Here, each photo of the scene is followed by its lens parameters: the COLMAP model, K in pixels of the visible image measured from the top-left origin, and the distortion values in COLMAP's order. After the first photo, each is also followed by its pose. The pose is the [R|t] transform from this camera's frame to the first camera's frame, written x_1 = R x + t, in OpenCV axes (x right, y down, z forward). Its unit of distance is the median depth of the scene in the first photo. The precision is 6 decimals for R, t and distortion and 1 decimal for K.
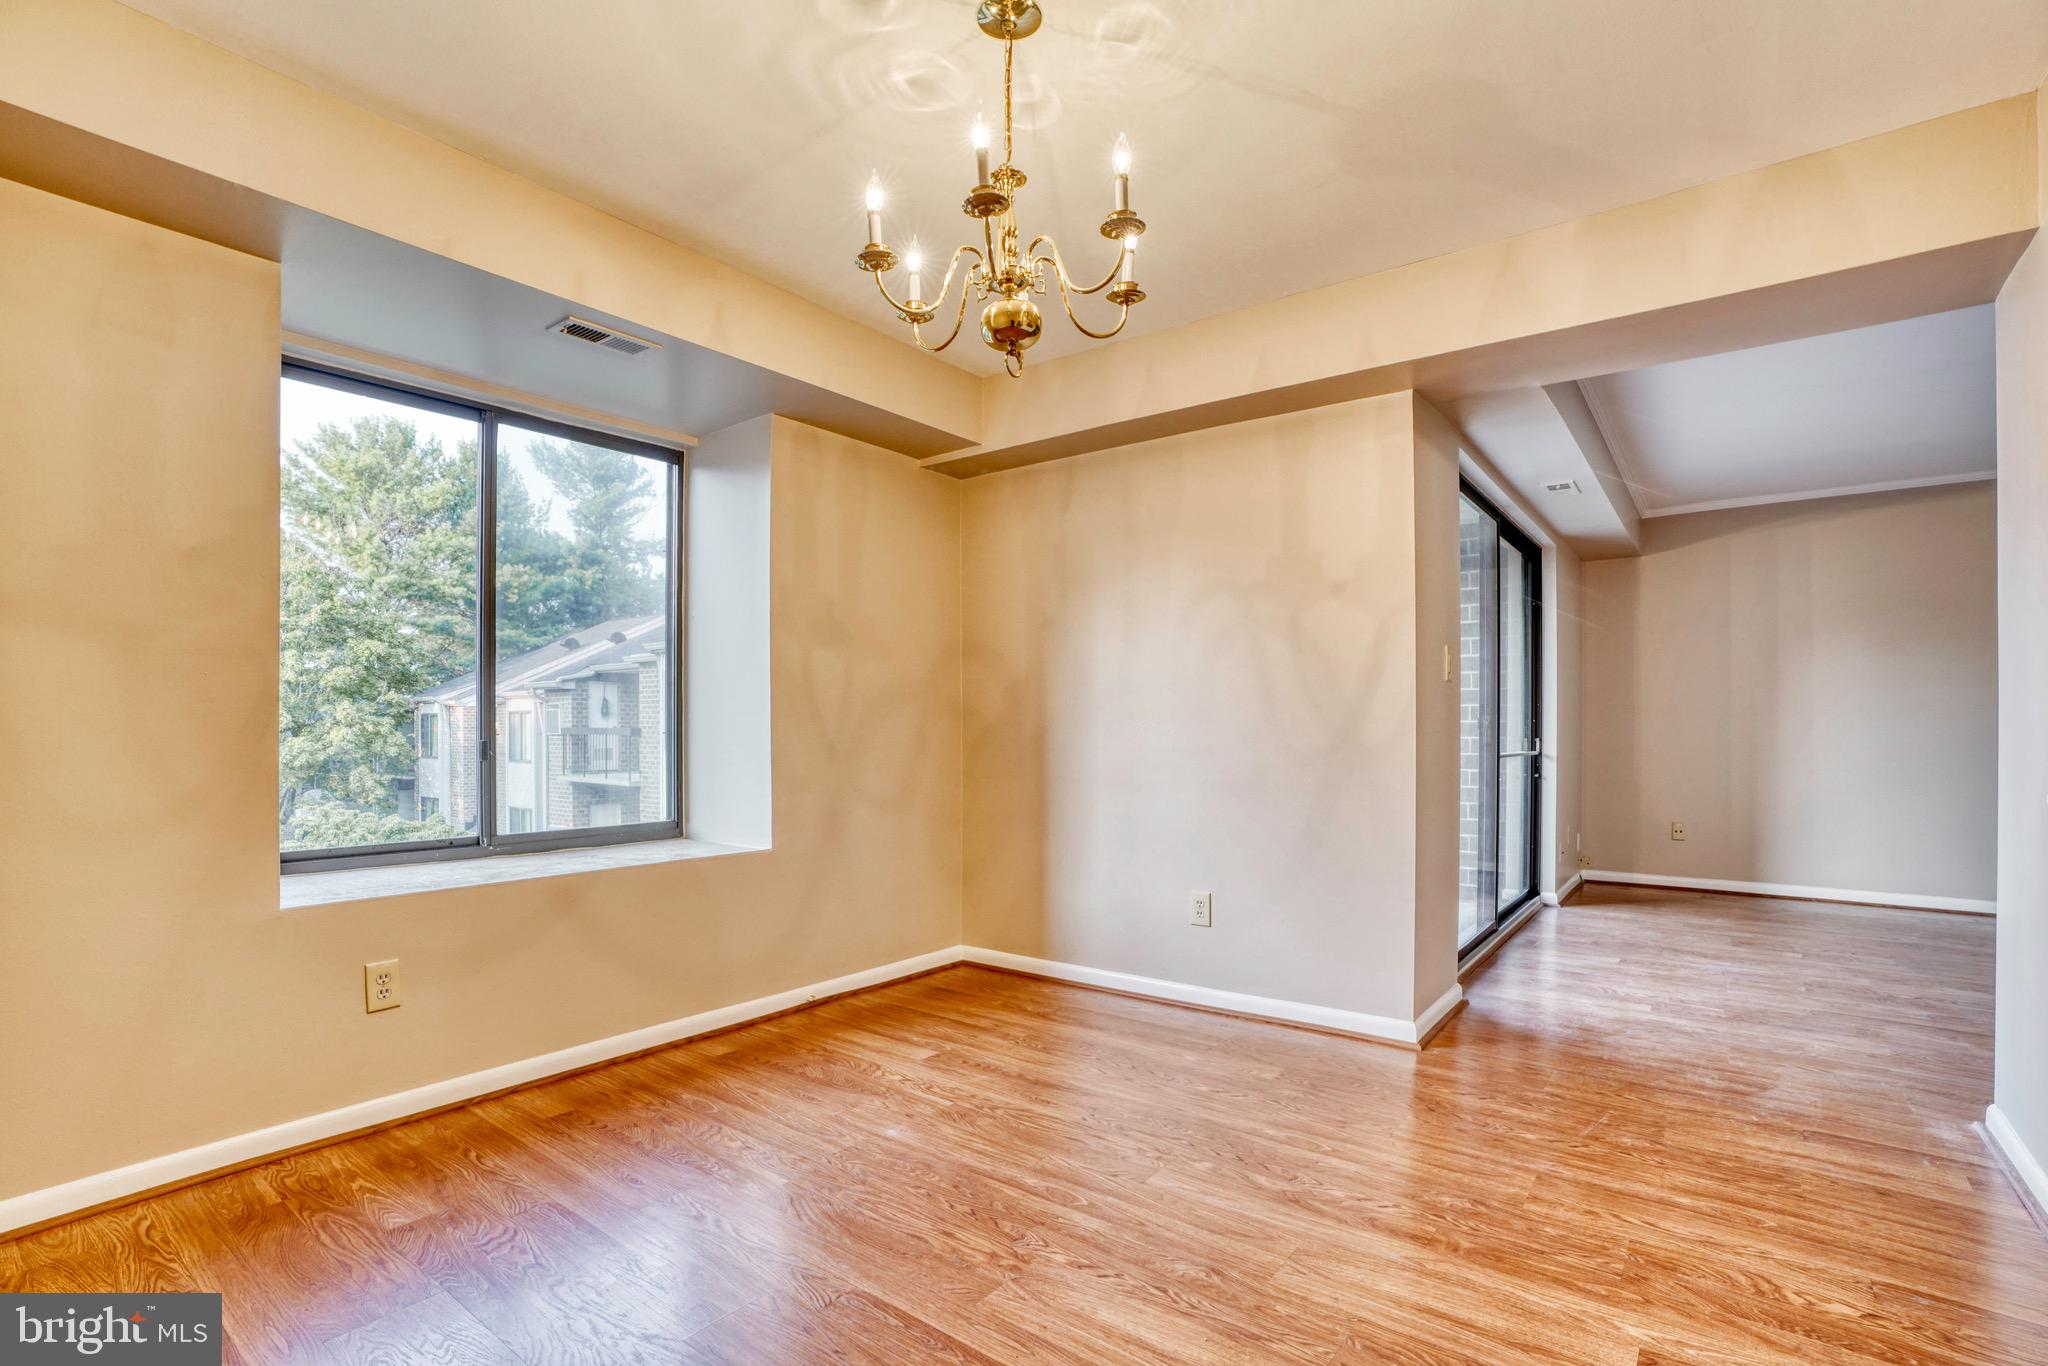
lens RADIAL K [[967.5, 0, 1006.7], [0, 967.5, 722.5], [0, 0, 1]] dist [-0.046196, 0.000303]
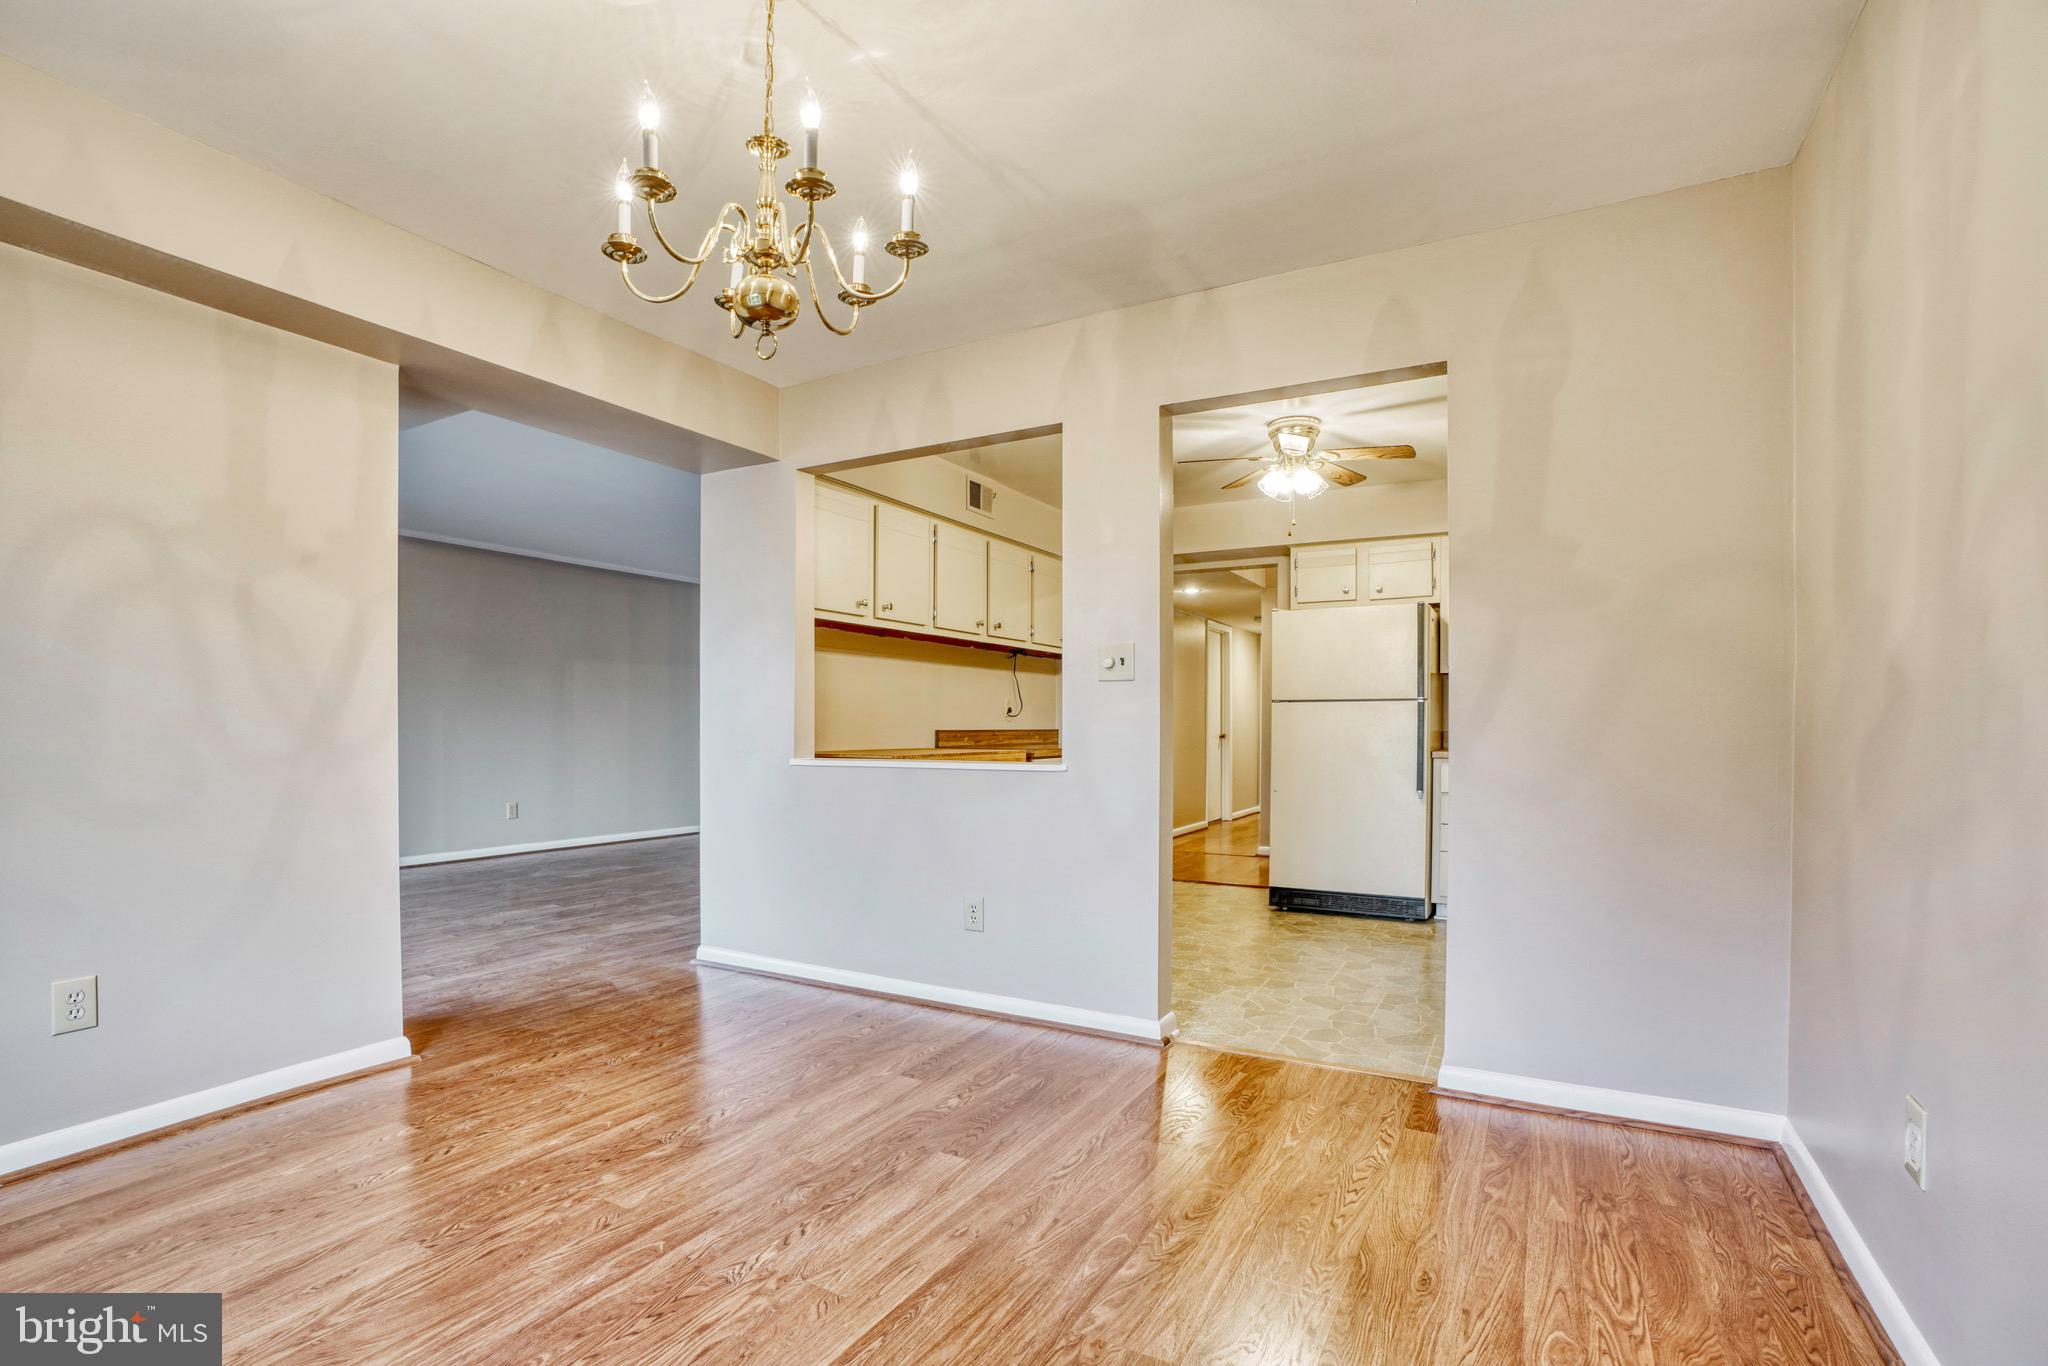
lens RADIAL K [[967.5, 0, 1006.7], [0, 967.5, 722.5], [0, 0, 1]] dist [-0.046196, 0.000303]
pose [[-0.143891, -0.003632, 0.989587, -0.671672], [-0.000739, 0.999993, 0.003563, -0.000736], [-0.989593, -0.000218, -0.143892, 0.623769]]
